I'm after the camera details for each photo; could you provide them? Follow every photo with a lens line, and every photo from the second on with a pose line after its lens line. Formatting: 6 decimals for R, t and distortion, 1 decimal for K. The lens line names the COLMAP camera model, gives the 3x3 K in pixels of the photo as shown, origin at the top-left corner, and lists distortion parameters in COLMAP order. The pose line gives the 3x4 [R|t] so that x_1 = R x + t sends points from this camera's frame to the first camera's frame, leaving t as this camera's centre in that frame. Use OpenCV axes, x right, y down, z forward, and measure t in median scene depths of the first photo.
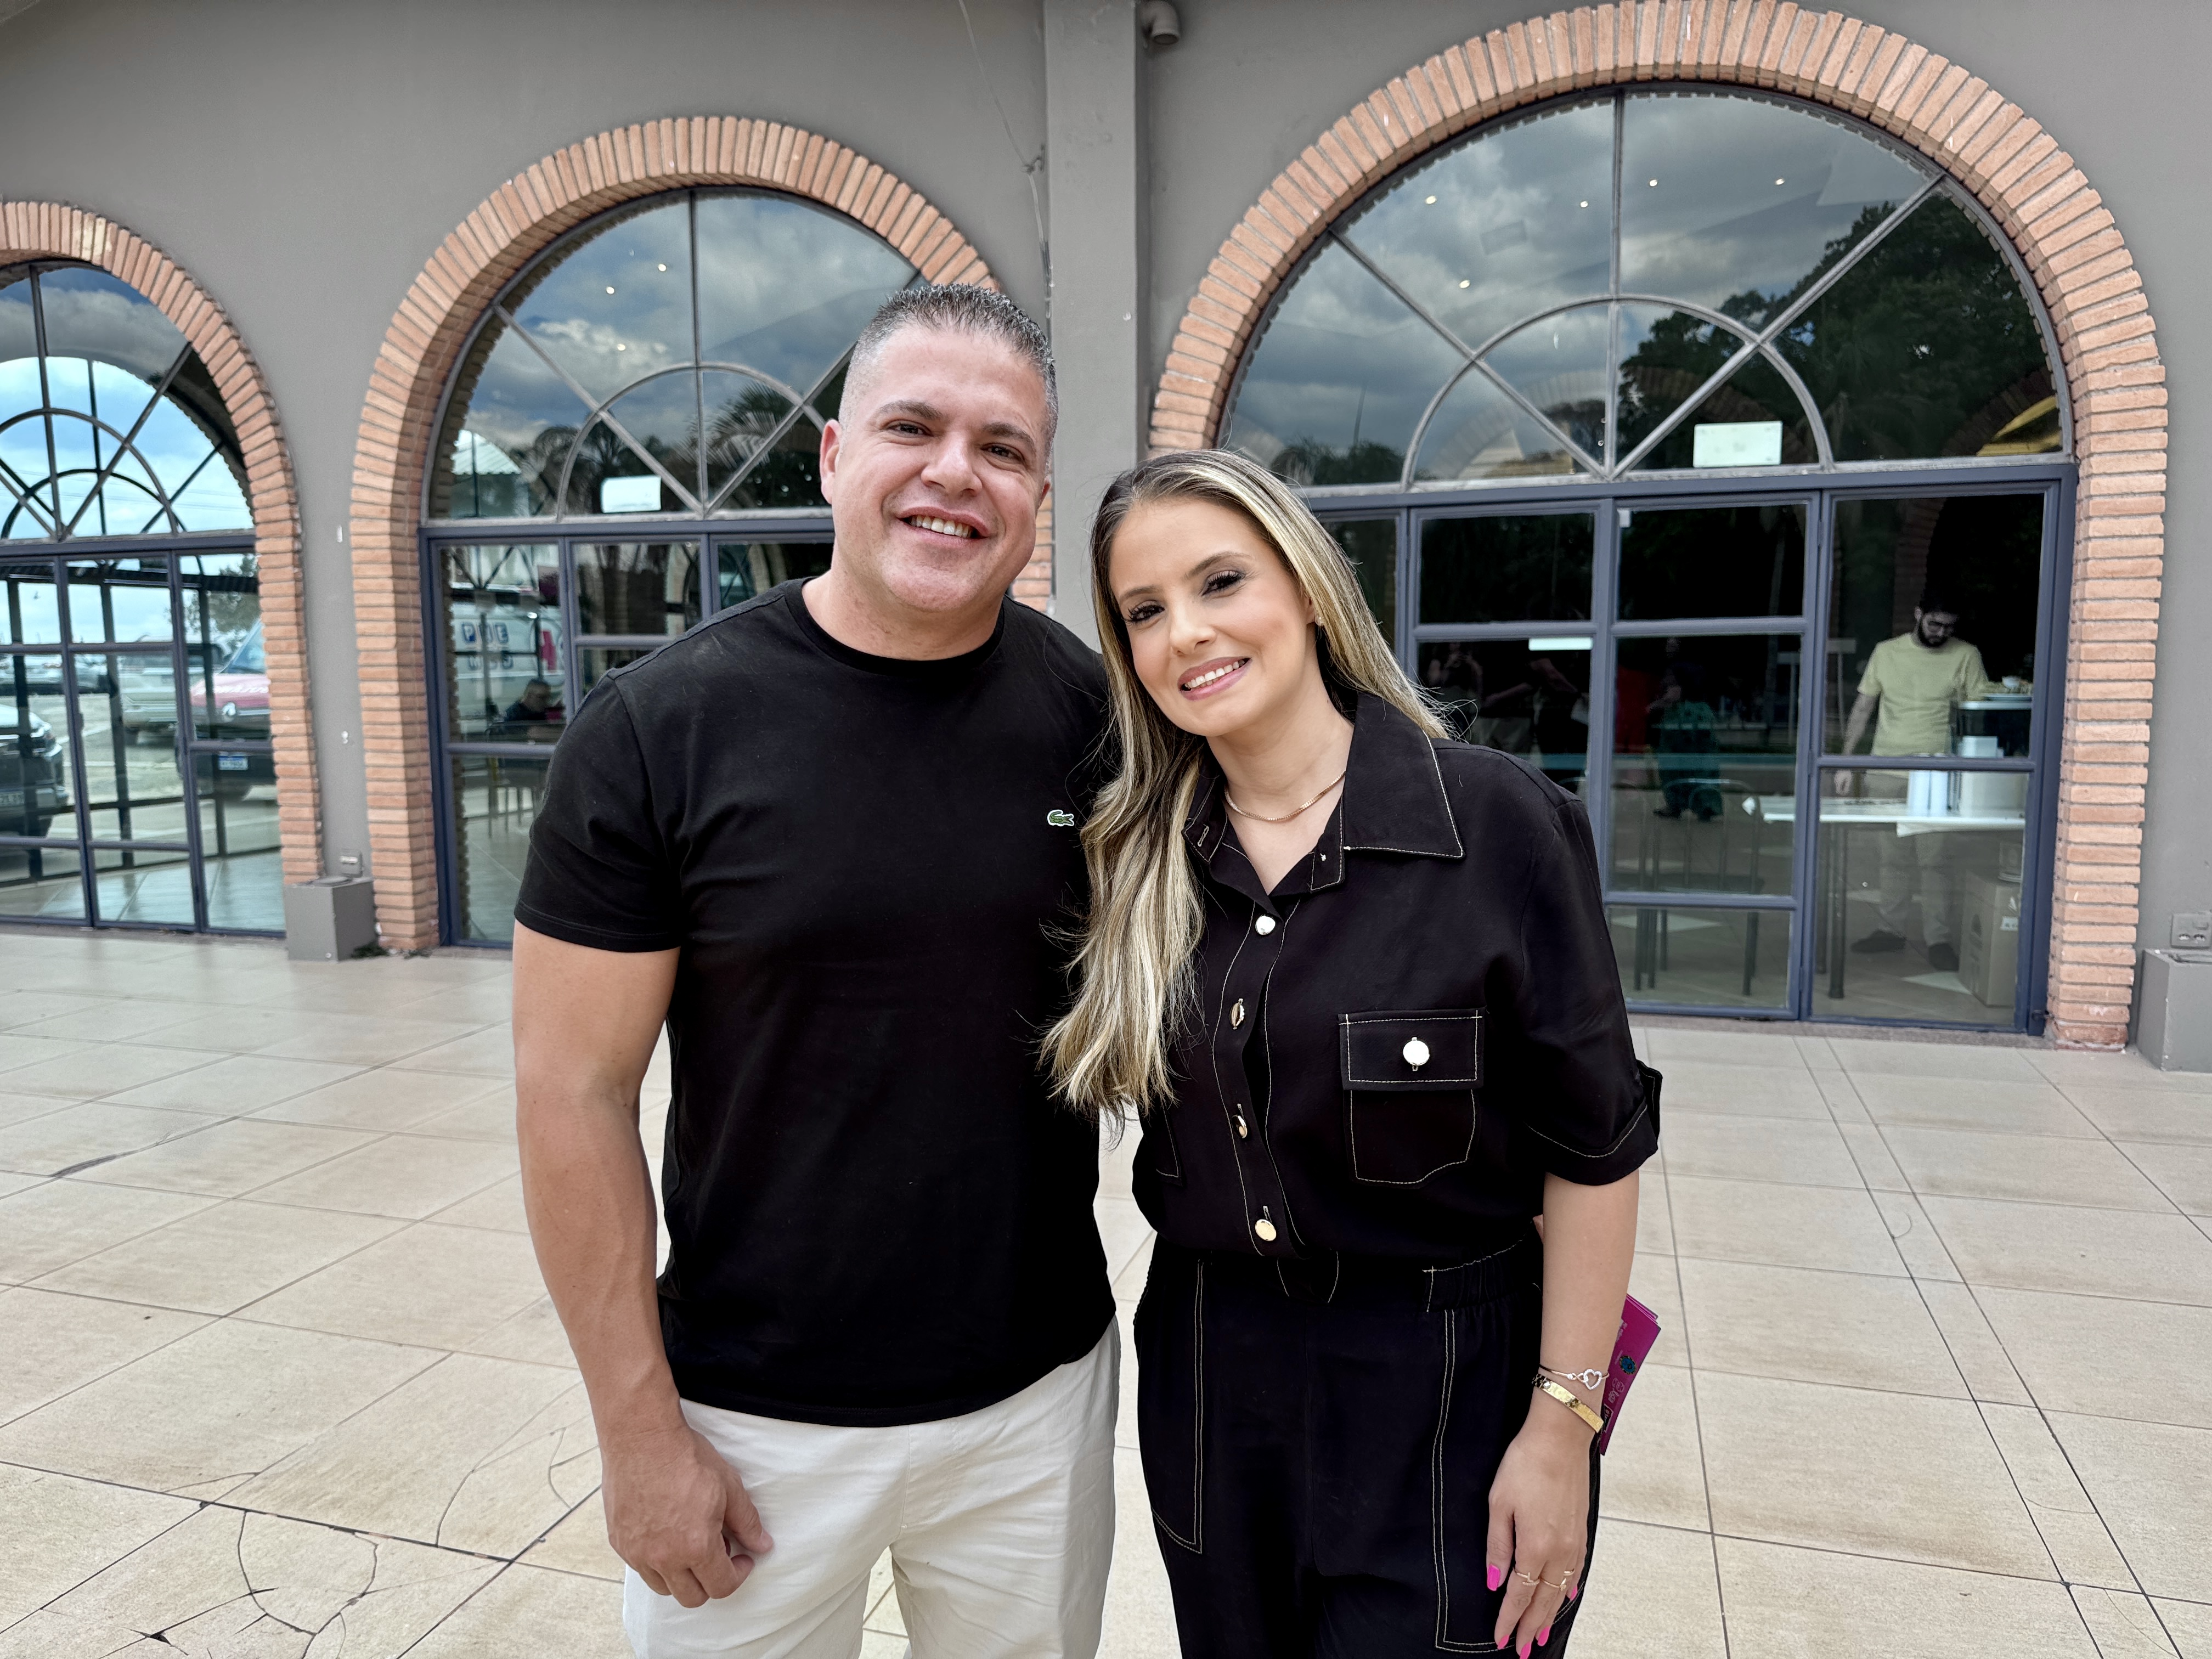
lens RADIAL K [[1504.6, 0, 1106.0], [0, 1504.6, 829.5], [0, 0, 1]] dist [0.009023, -0.019989]
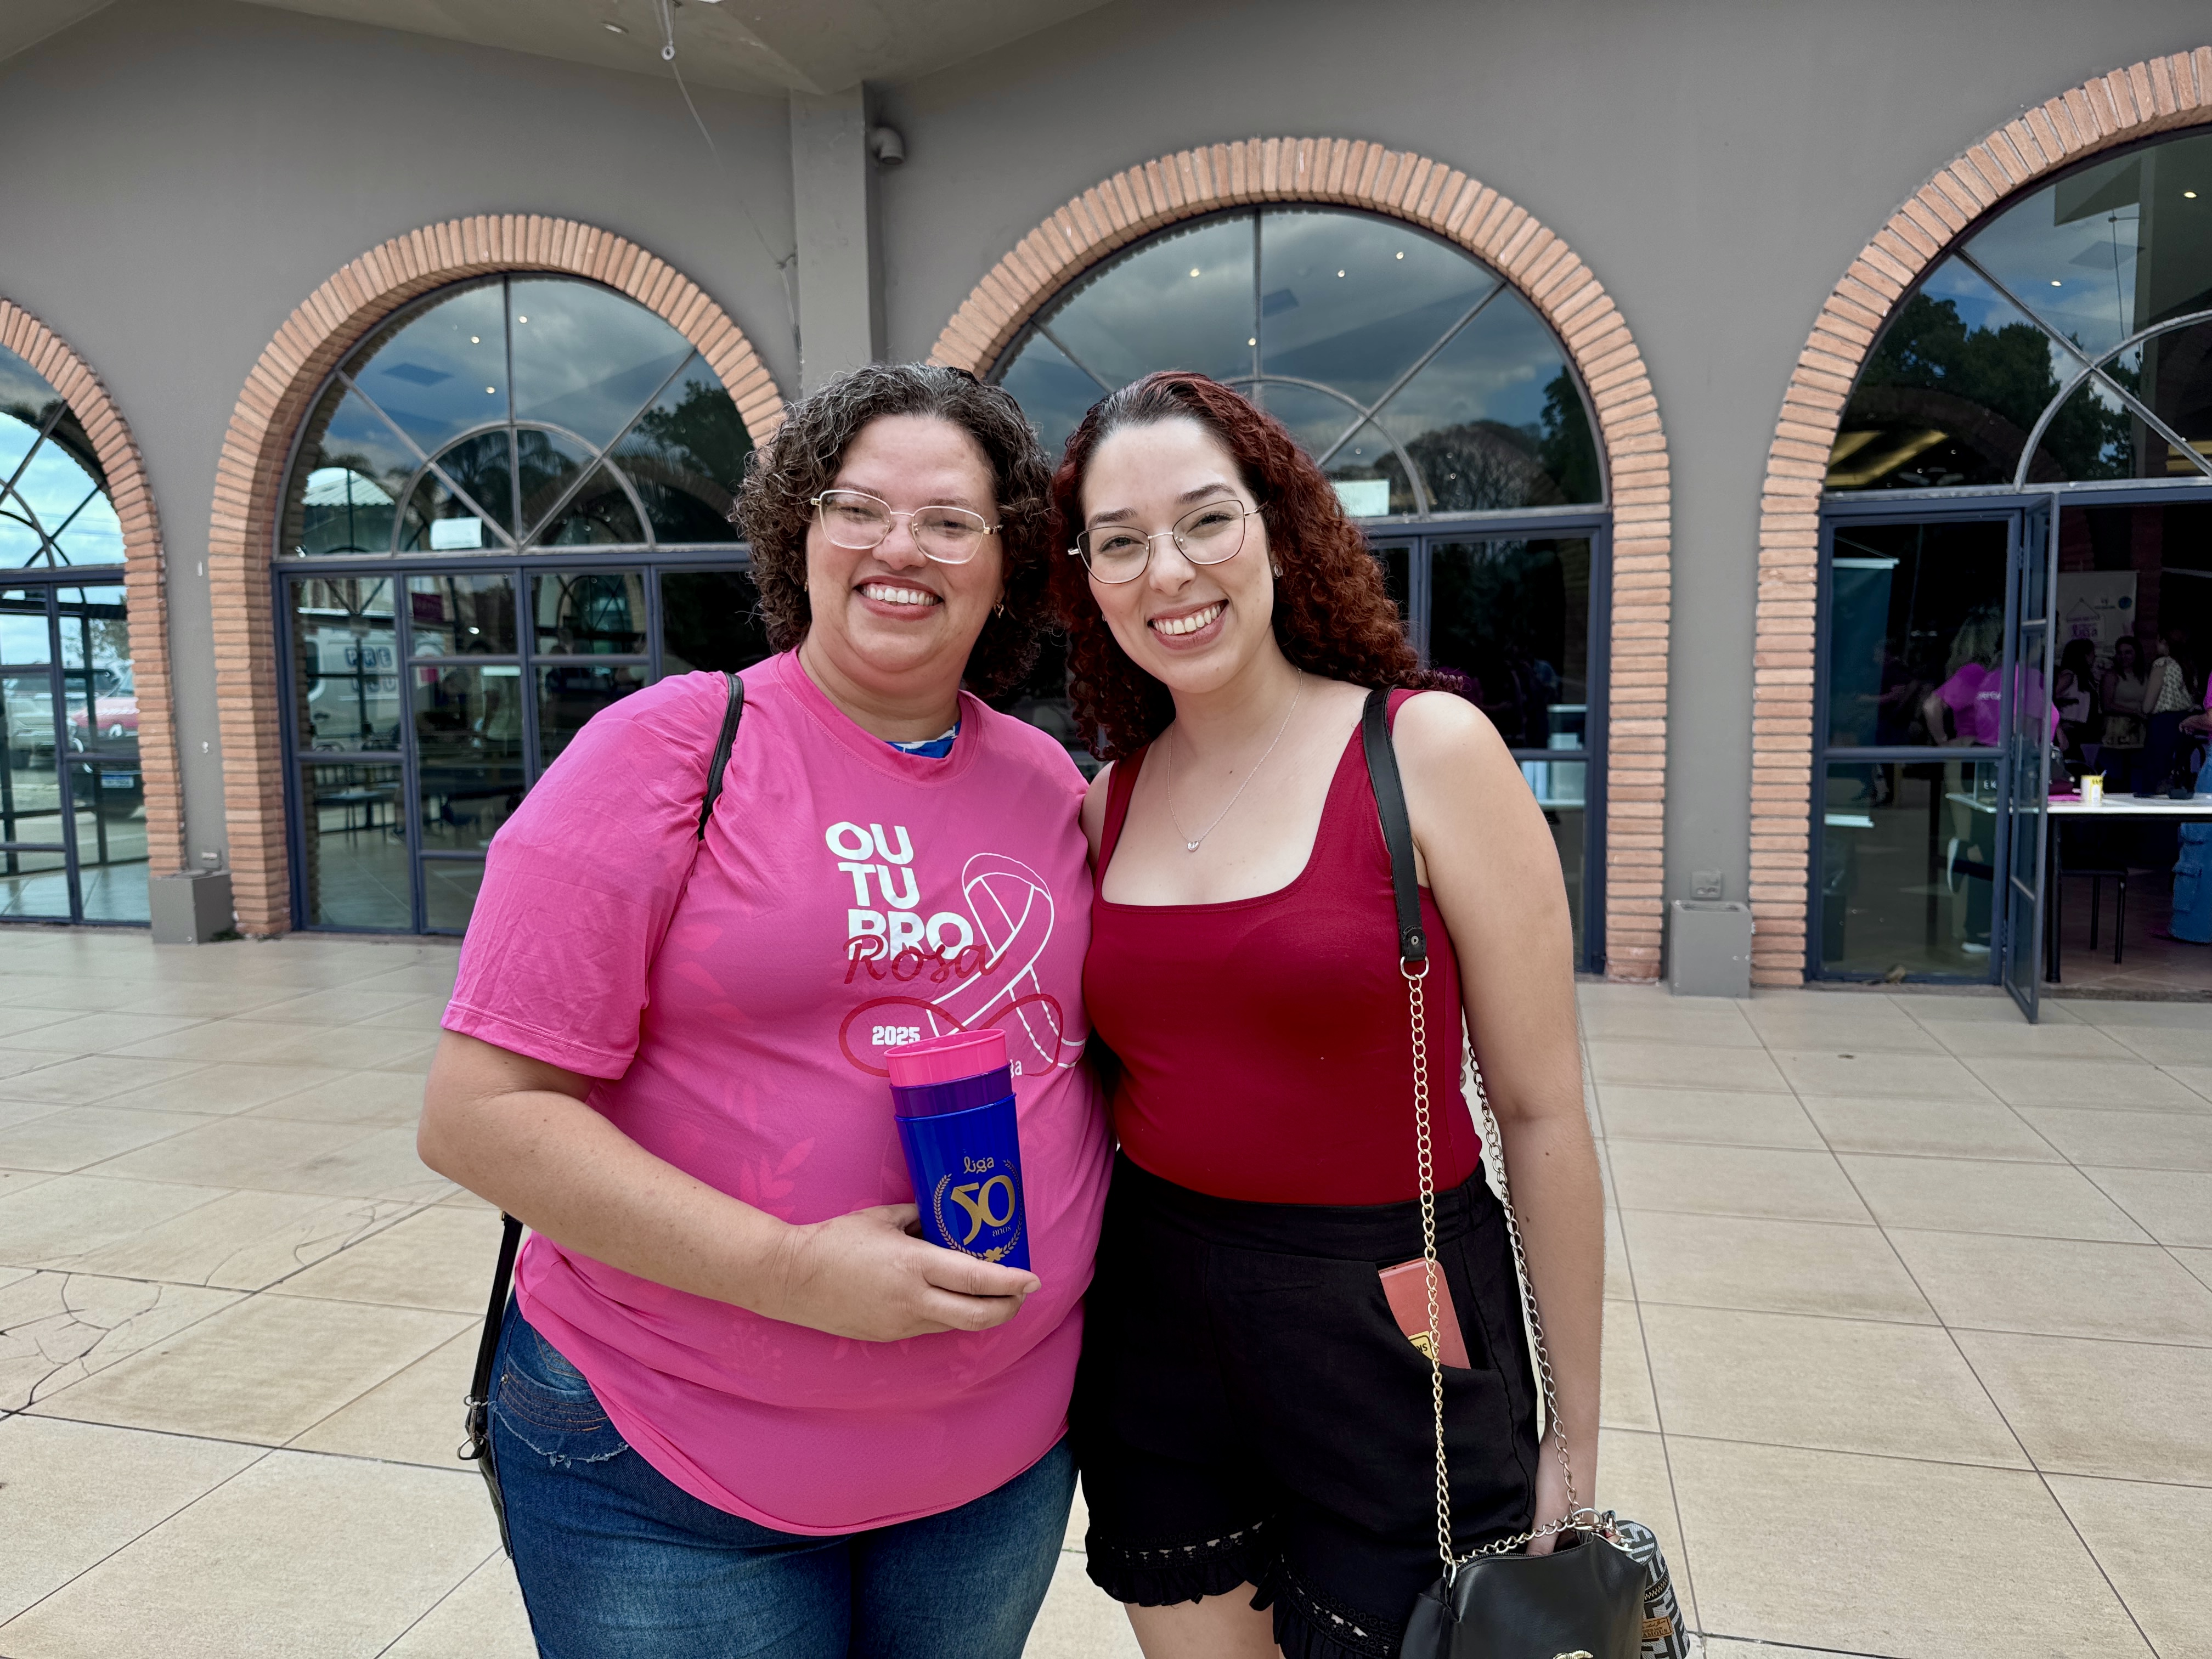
lens RADIAL K [[1504.6, 0, 1106.0], [0, 1504.6, 829.5], [0, 0, 1]] dist [0.009023, -0.019989]
pose [[0.998901, -0.009006, 0.045996, 0.127199], [0.009766, 0.999819, -0.016328, 0.027483], [-0.045841, 0.016759, 0.998808, -0.172551]]
